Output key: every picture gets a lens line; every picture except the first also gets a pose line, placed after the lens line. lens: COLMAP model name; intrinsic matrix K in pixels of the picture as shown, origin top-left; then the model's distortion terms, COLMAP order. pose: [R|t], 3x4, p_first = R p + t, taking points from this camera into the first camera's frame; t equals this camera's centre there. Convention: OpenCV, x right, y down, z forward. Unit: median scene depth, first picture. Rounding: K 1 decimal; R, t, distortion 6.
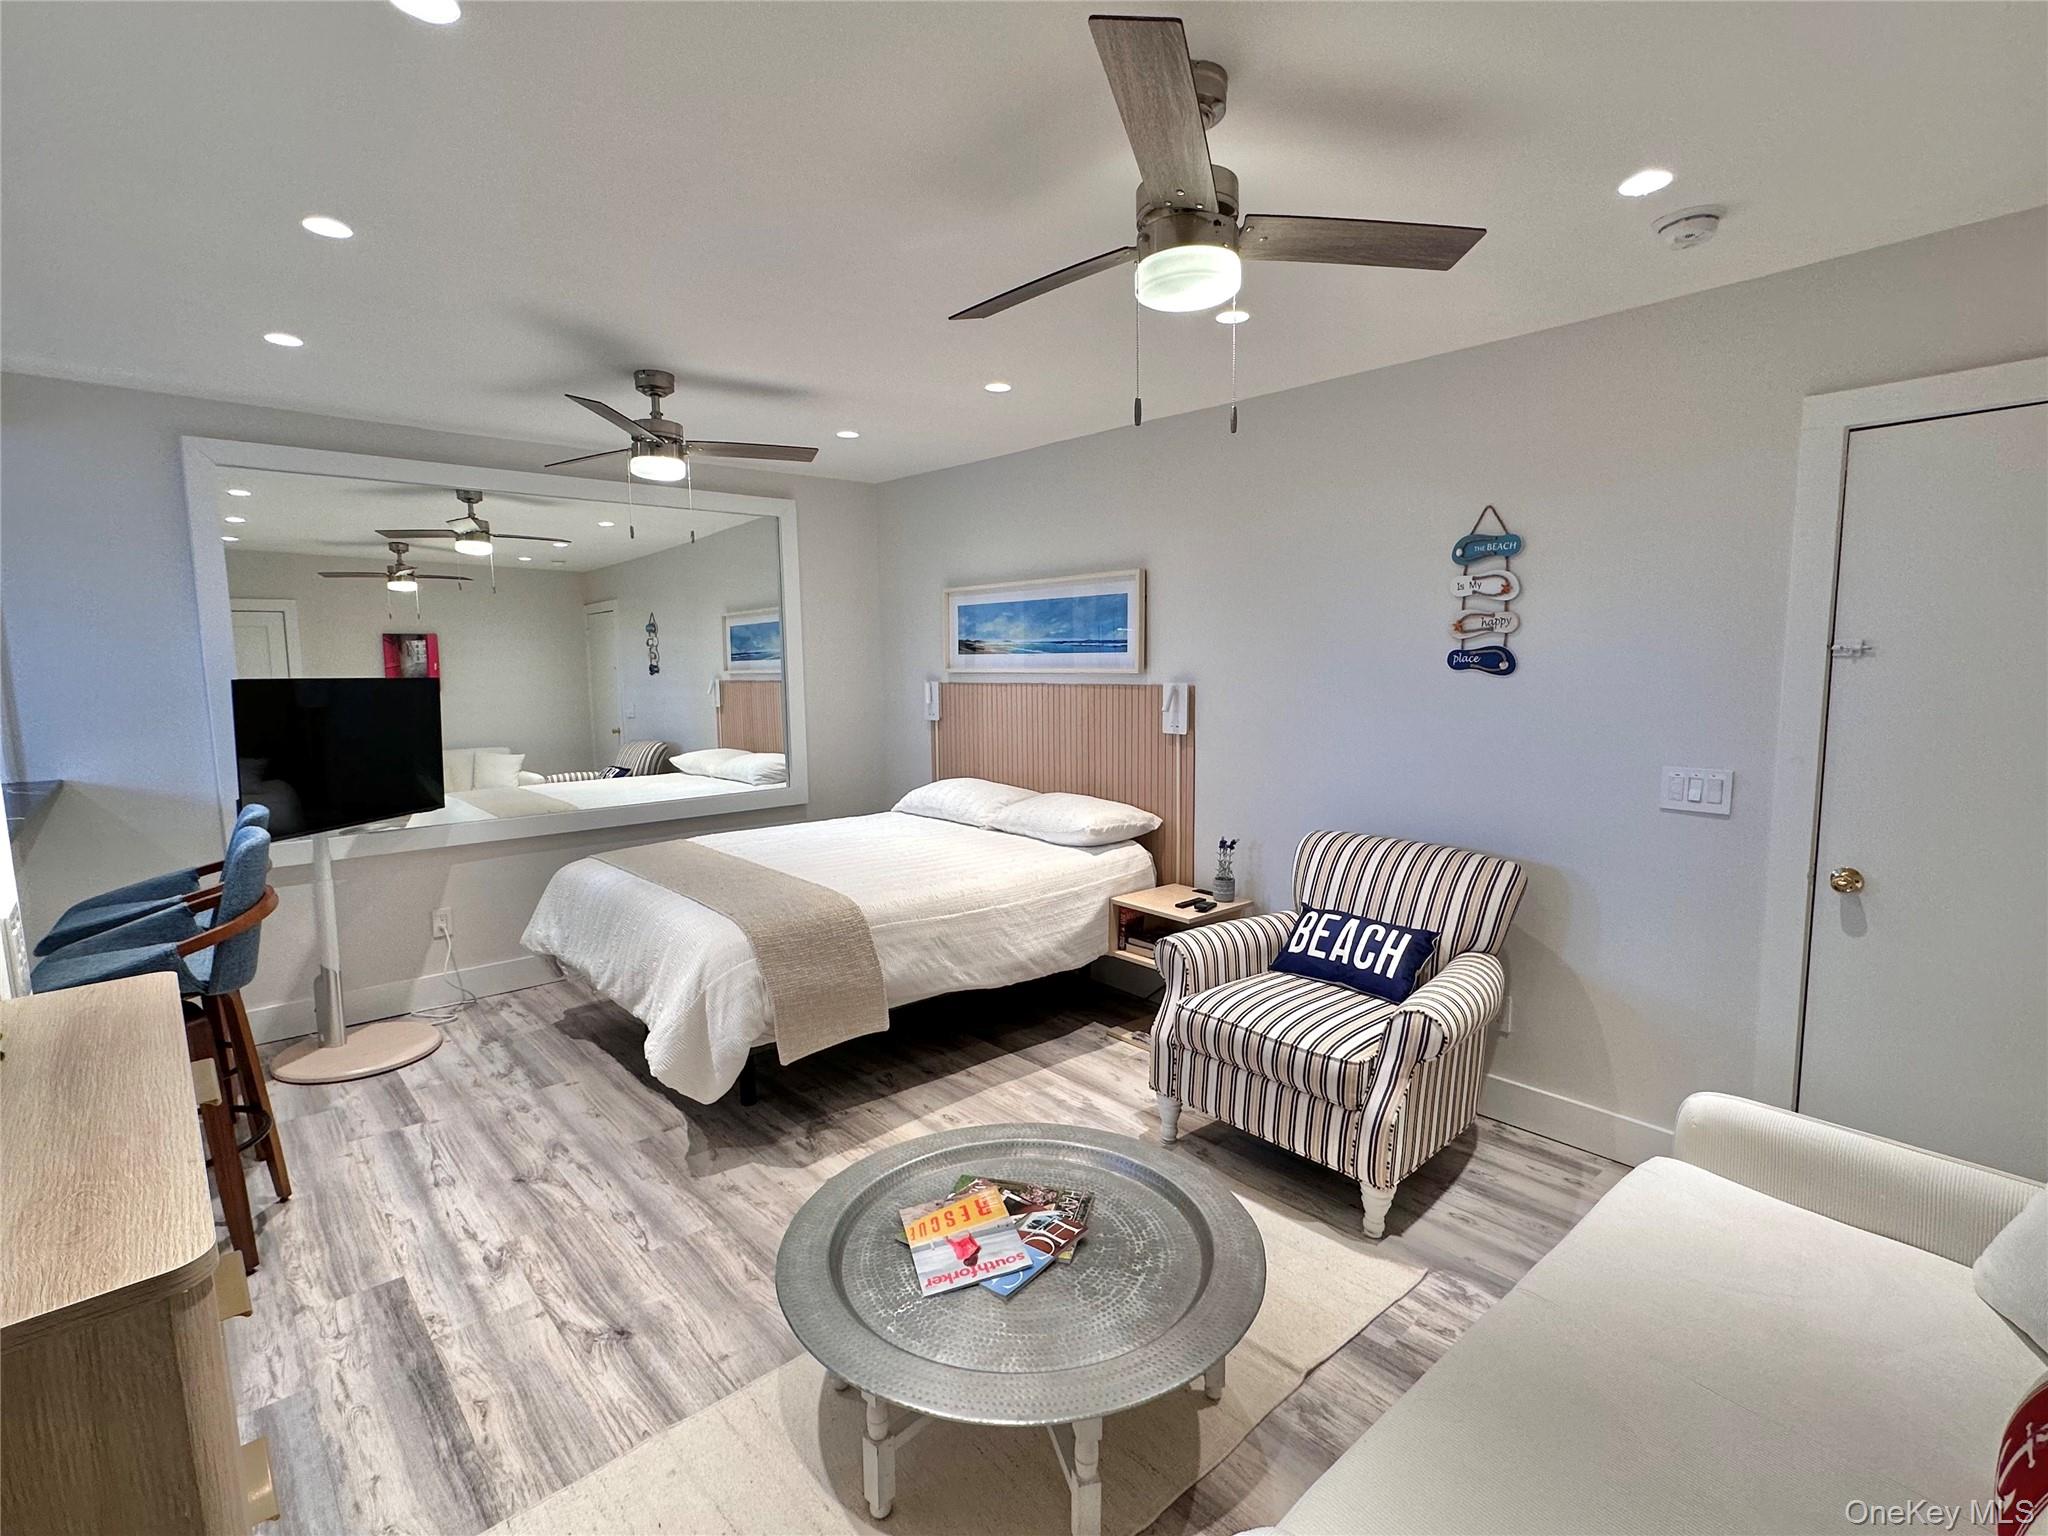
lens RADIAL K [[952.2, 0, 1034.5], [0, 952.2, 779.9], [0, 0, 1]] dist [-0.020651, -0.000094]
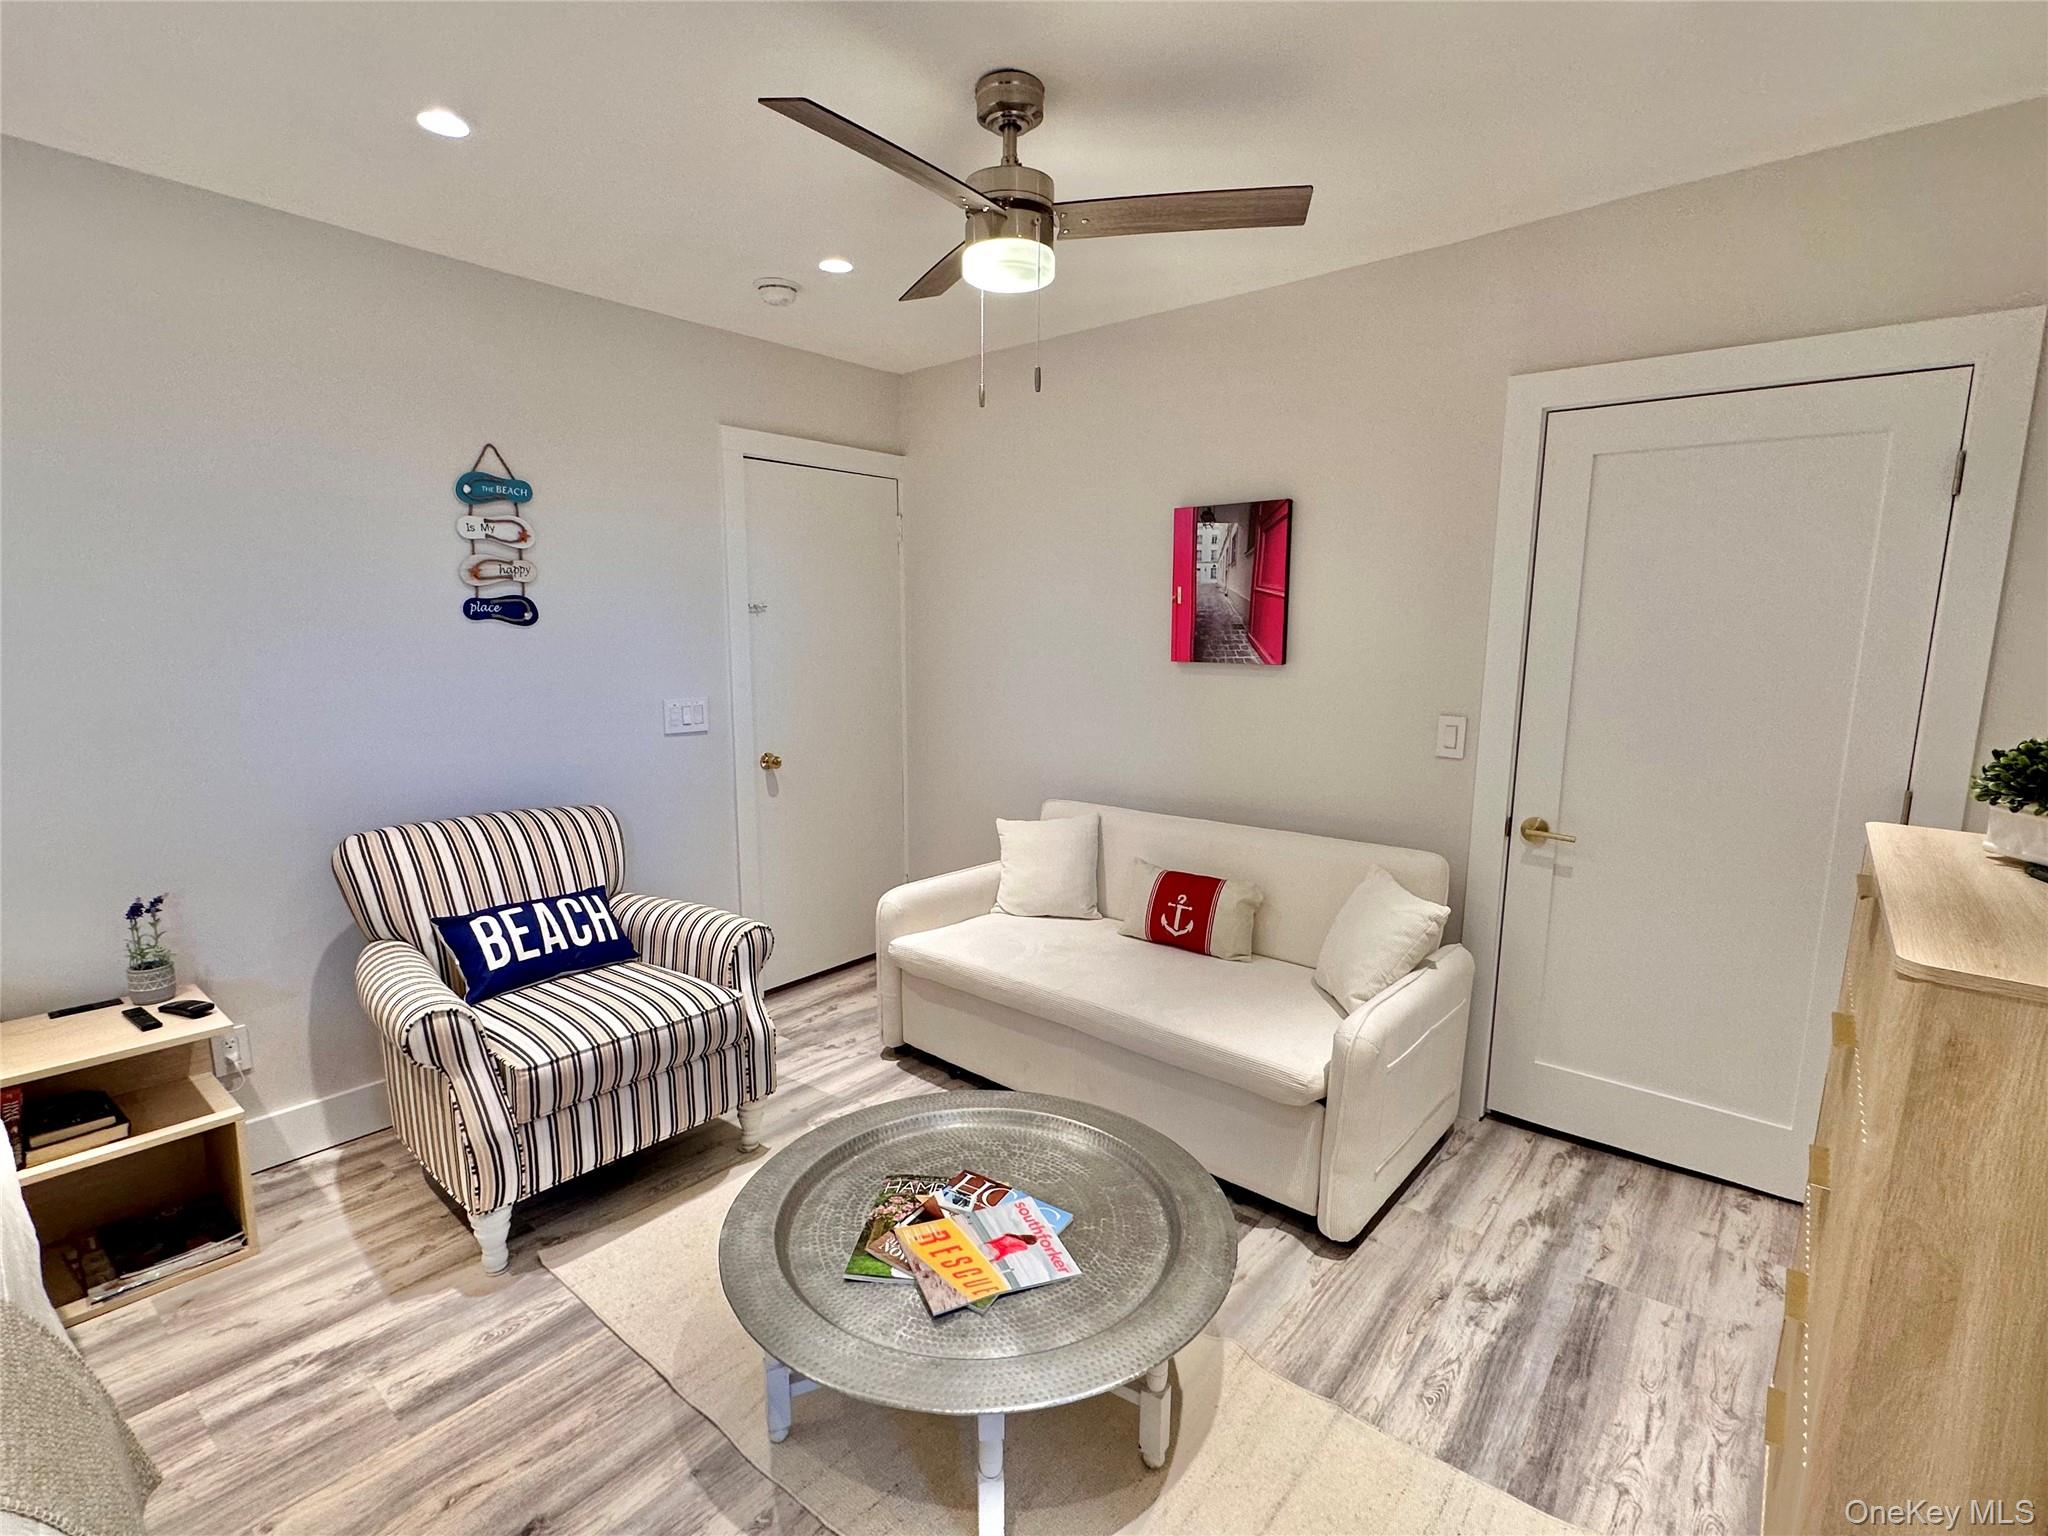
lens RADIAL K [[952.2, 0, 1034.5], [0, 952.2, 779.9], [0, 0, 1]] dist [-0.020651, -0.000094]
pose [[-0.135847, -0.154281, 0.978643, -0.567049], [0.114760, 0.978701, 0.170220, -0.061975], [-0.984061, 0.135433, -0.115248, 0.630552]]
